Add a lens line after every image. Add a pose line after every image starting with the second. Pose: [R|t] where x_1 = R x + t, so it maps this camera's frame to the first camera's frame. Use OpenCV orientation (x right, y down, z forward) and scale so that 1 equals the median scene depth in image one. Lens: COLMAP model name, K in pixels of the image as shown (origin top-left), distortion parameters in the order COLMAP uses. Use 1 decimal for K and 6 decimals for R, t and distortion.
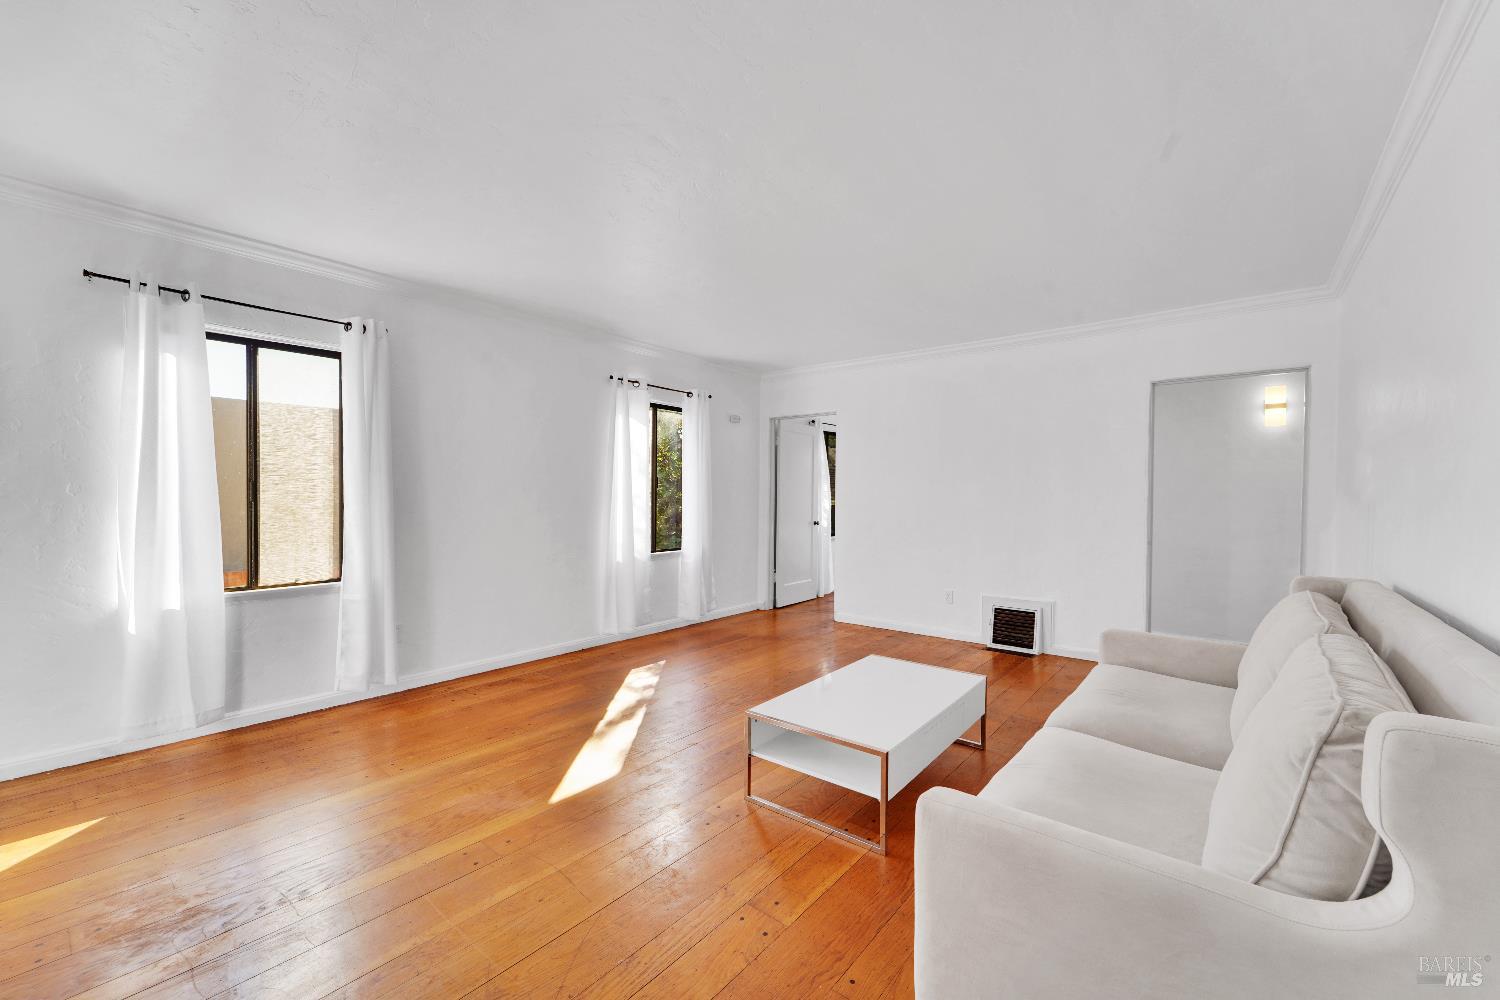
lens RADIAL K [[603.5, 0, 741.6], [0, 603.5, 495.7], [0, 0, 1]] dist [0.001128, -0.000095]
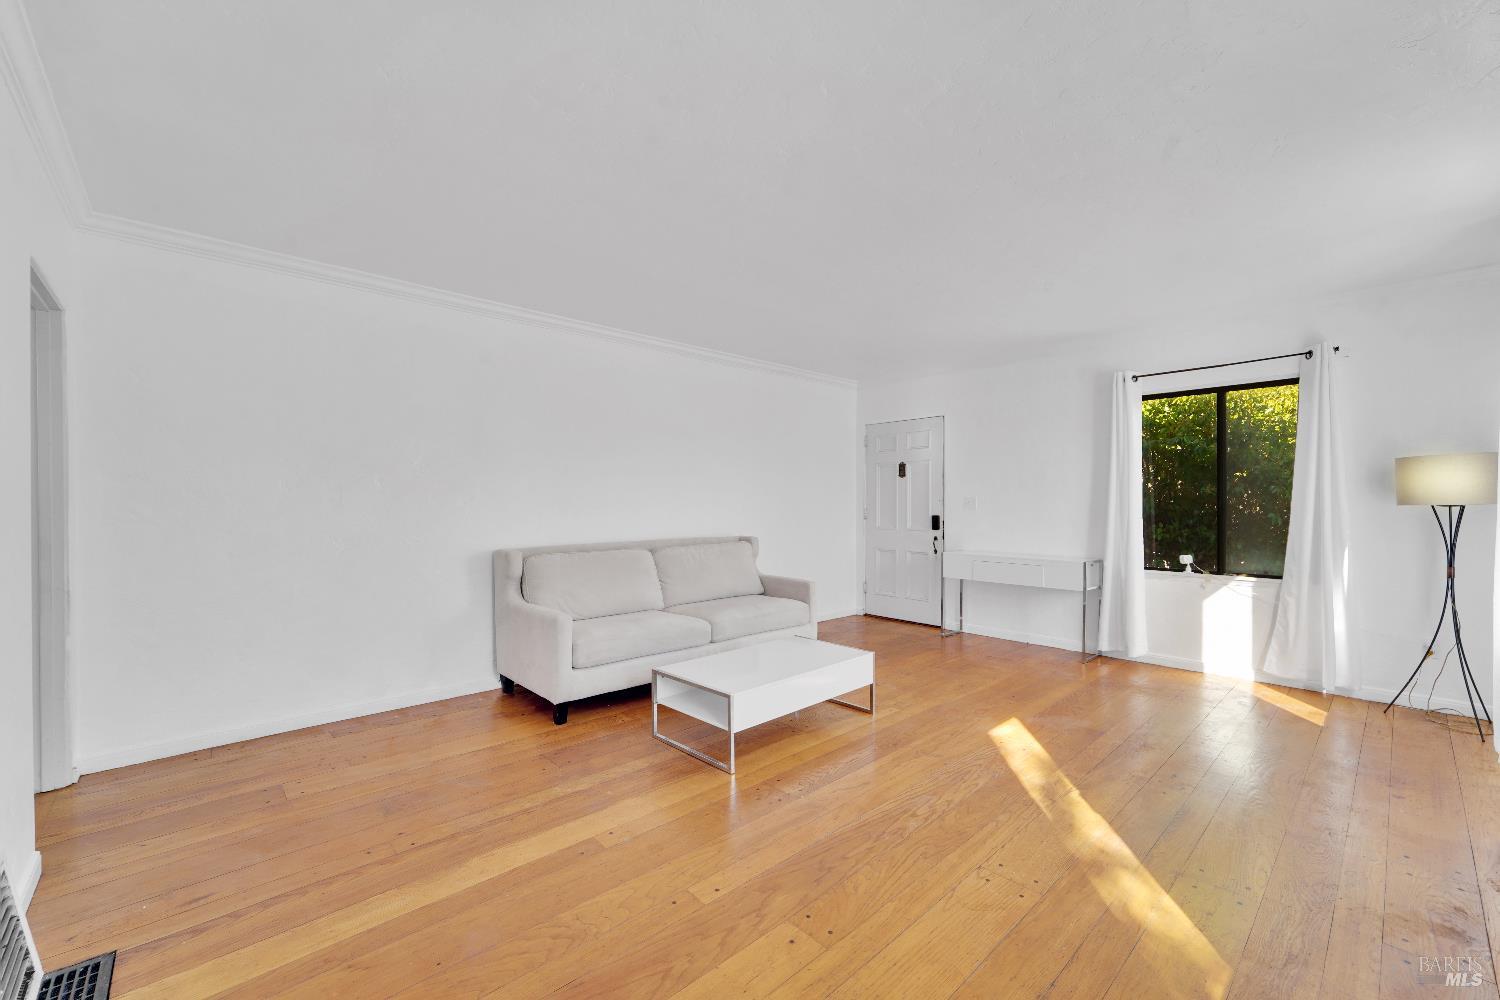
lens RADIAL K [[603.5, 0, 756.8], [0, 603.5, 507.5], [0, 0, 1]] dist [0.001128, -0.000095]
pose [[-0.992381, -0.006292, 0.123046, 0.062599], [-0.005113, 0.999938, 0.009895, -0.001989], [-0.123101, 0.009190, -0.992352, 1.365194]]
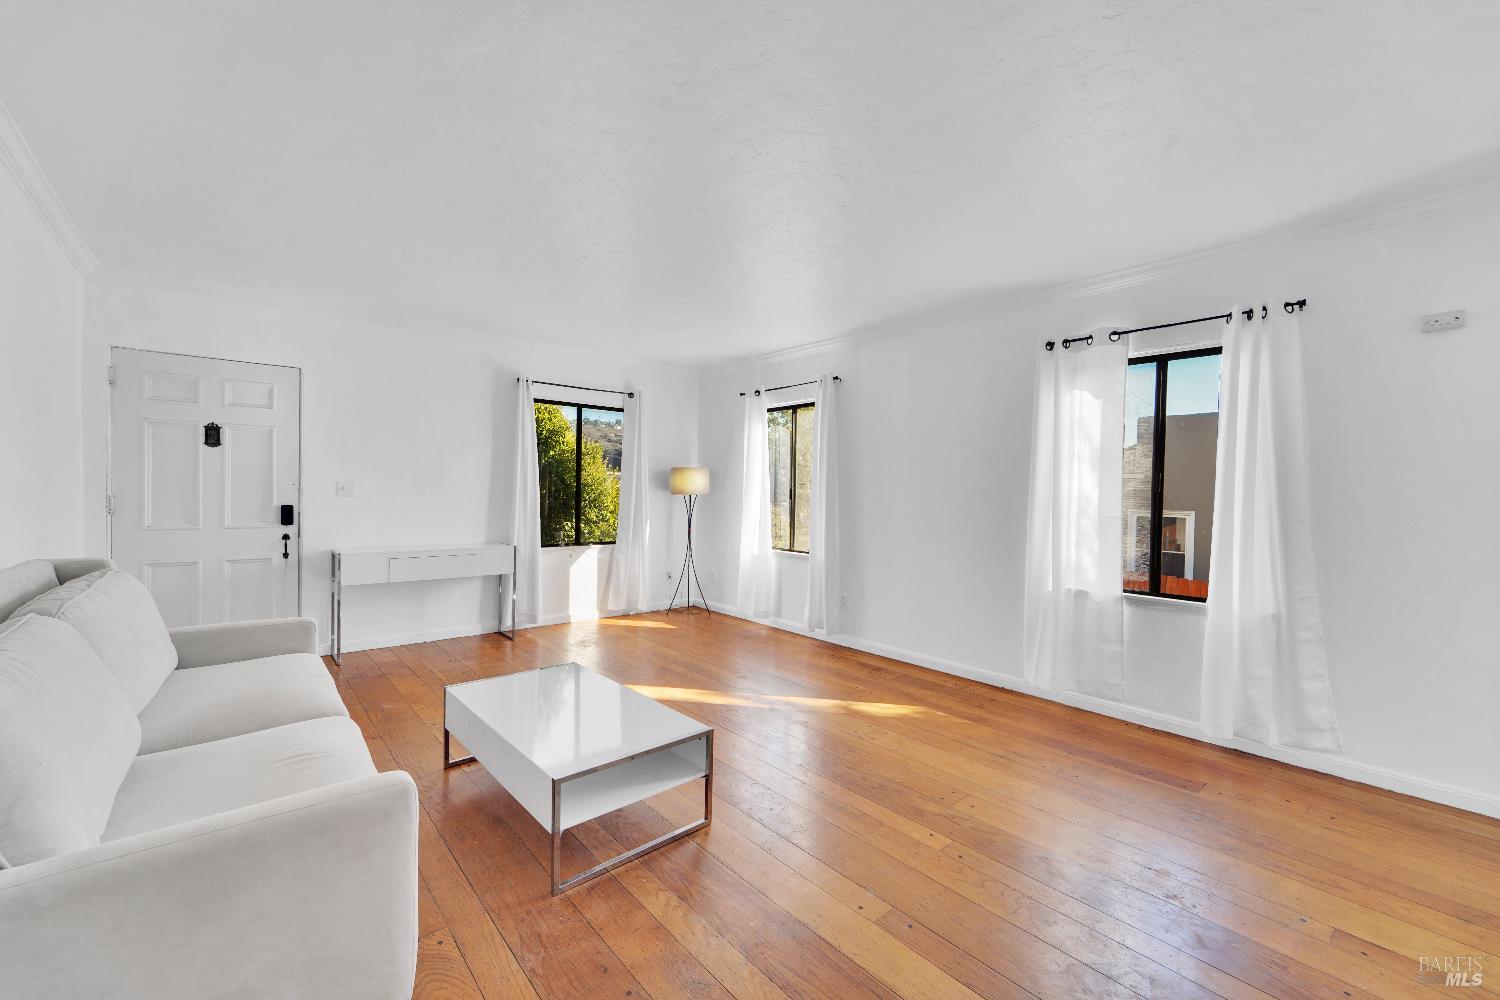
lens RADIAL K [[603.5, 0, 747.5], [0, 603.5, 504.9], [0, 0, 1]] dist [0.001128, -0.000095]
pose [[-0.163494, 0.013574, -0.986451, 0.664364], [-0.018364, 0.999690, 0.016800, -0.003160], [0.986373, 0.020862, -0.163194, 0.861860]]
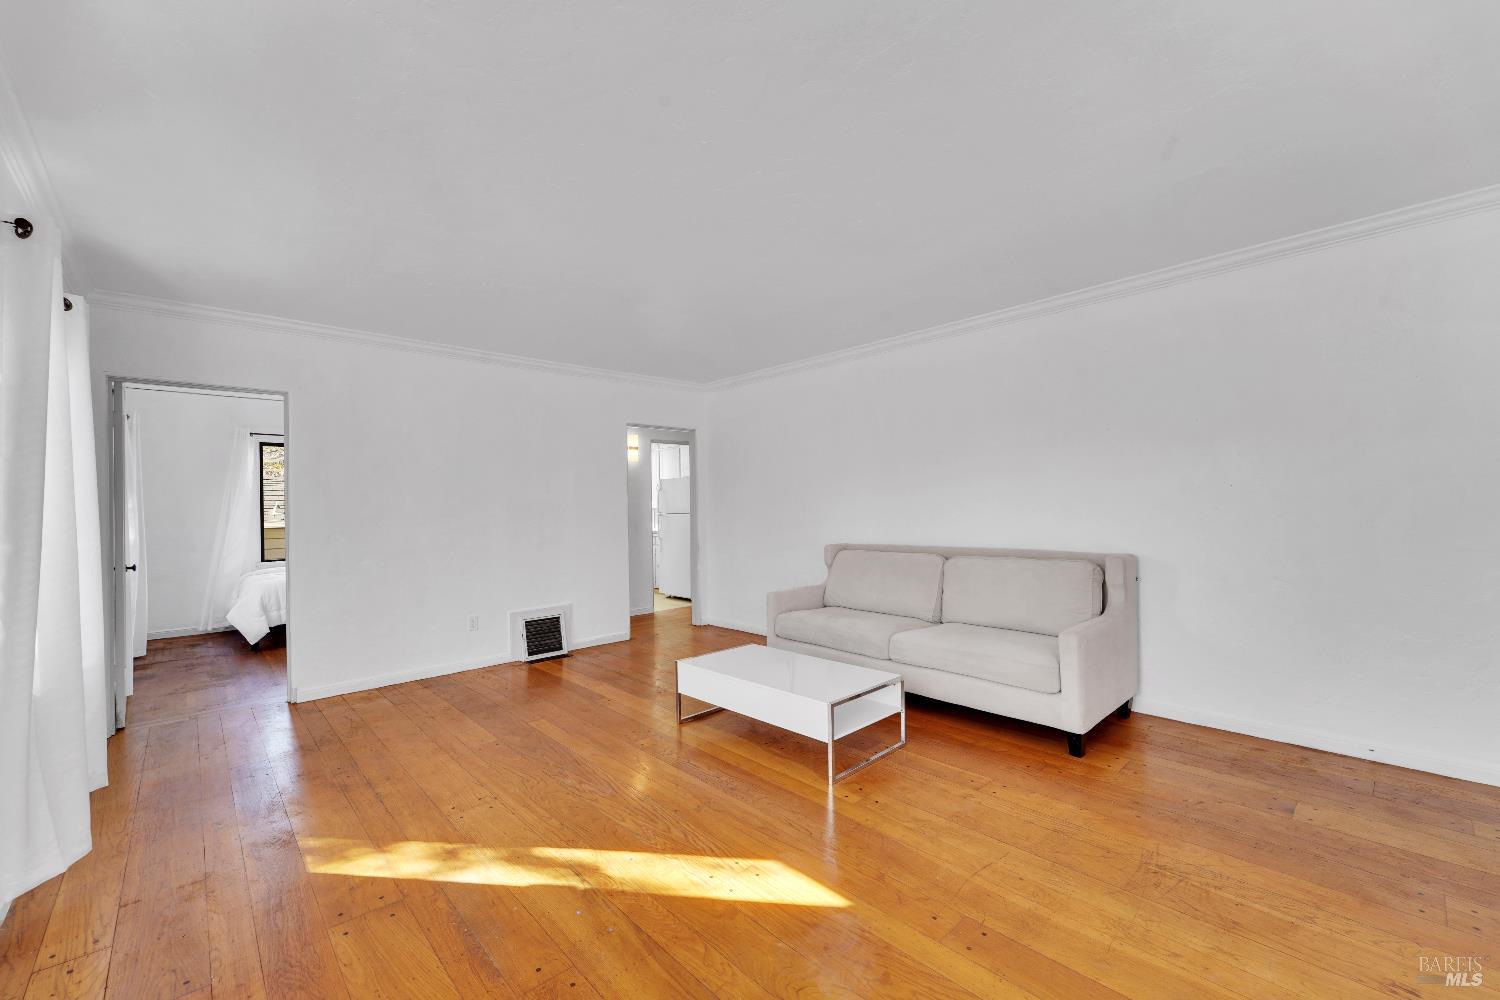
lens RADIAL K [[603.5, 0, 745.5], [0, 603.5, 501.8], [0, 0, 1]] dist [0.001128, -0.000095]
pose [[0.126491, 0.002349, 0.991965, -0.616449], [0.016230, 0.999858, -0.004438, -0.007881], [-0.991835, 0.016661, 0.126435, 0.556906]]
